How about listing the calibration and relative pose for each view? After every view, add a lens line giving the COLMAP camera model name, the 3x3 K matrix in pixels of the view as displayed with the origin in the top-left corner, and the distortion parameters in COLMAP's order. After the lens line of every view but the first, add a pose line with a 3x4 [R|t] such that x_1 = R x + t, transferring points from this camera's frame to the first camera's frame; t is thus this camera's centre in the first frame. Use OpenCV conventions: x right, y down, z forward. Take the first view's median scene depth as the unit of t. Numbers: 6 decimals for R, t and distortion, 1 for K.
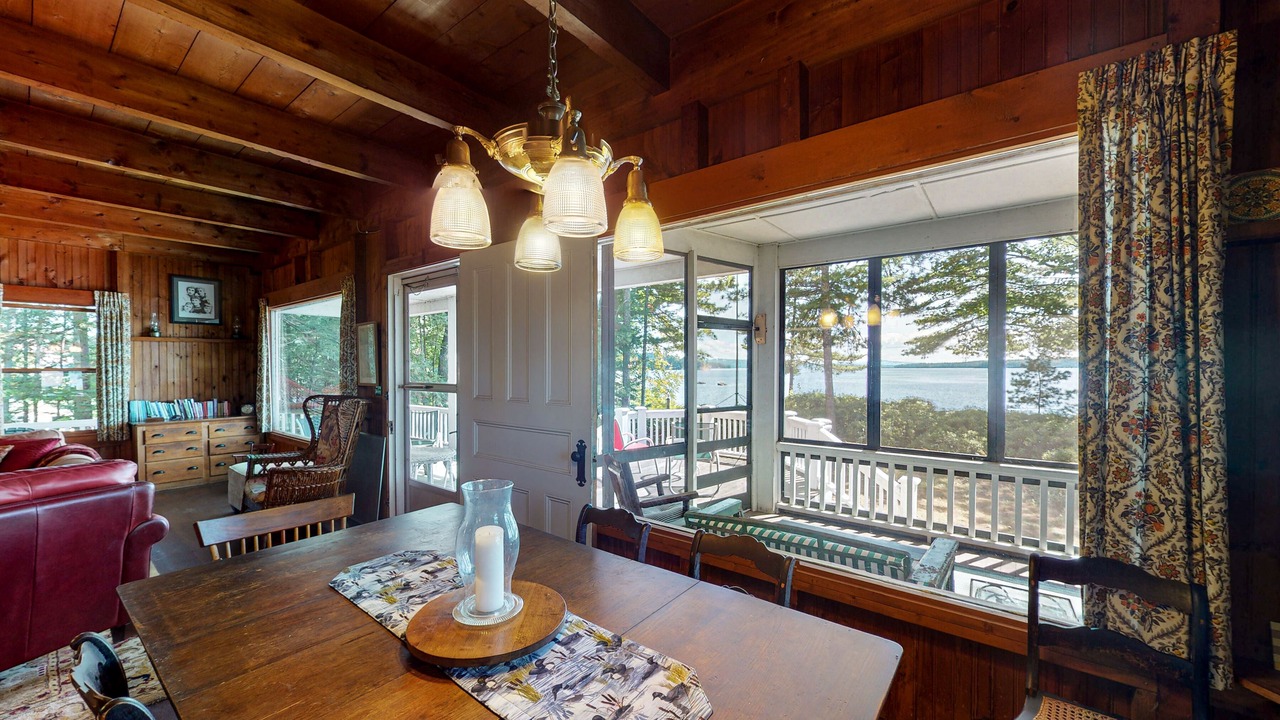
lens RADIAL K [[560.3, 0, 640.0], [0, 560.3, 360.0], [0, 0, 1]] dist [0.001470, -0.000125]
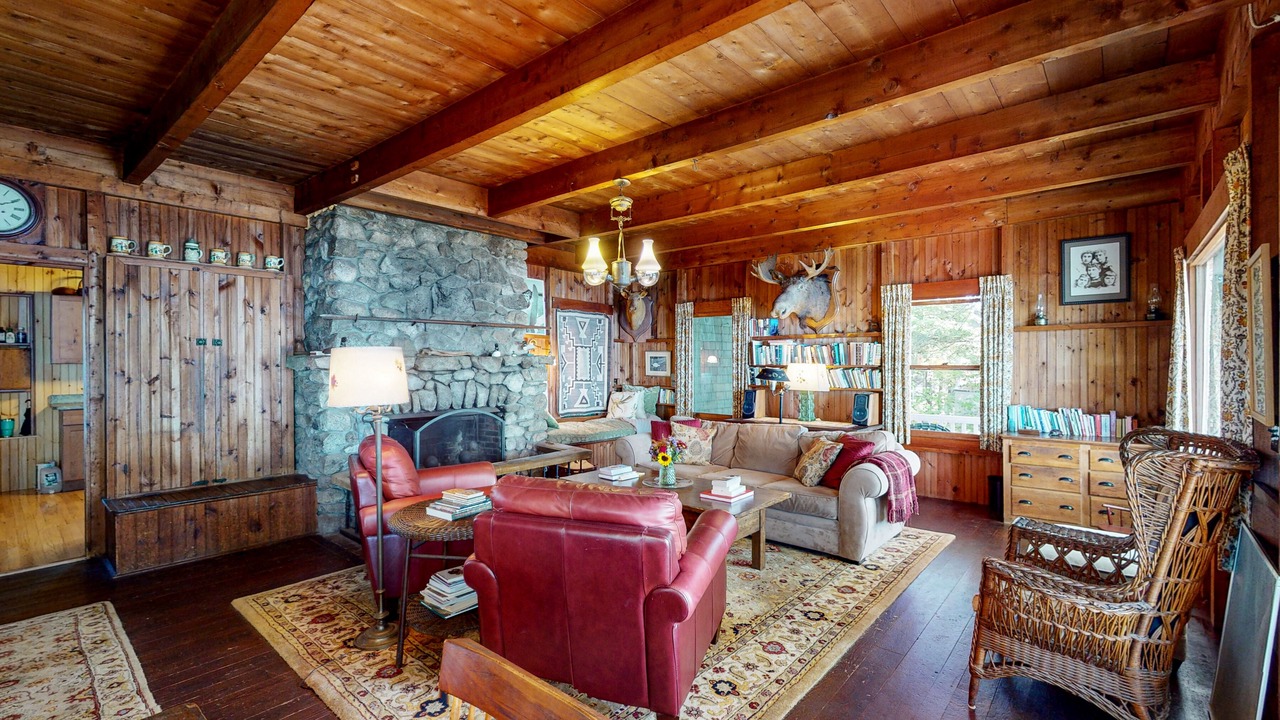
lens RADIAL K [[560.3, 0, 640.0], [0, 560.3, 360.0], [0, 0, 1]] dist [0.001470, -0.000125]
pose [[-0.023698, -0.001455, -0.999718, -0.076553], [0.017469, 0.999846, -0.001869, -0.001252], [0.999567, -0.017508, -0.023669, 0.465333]]
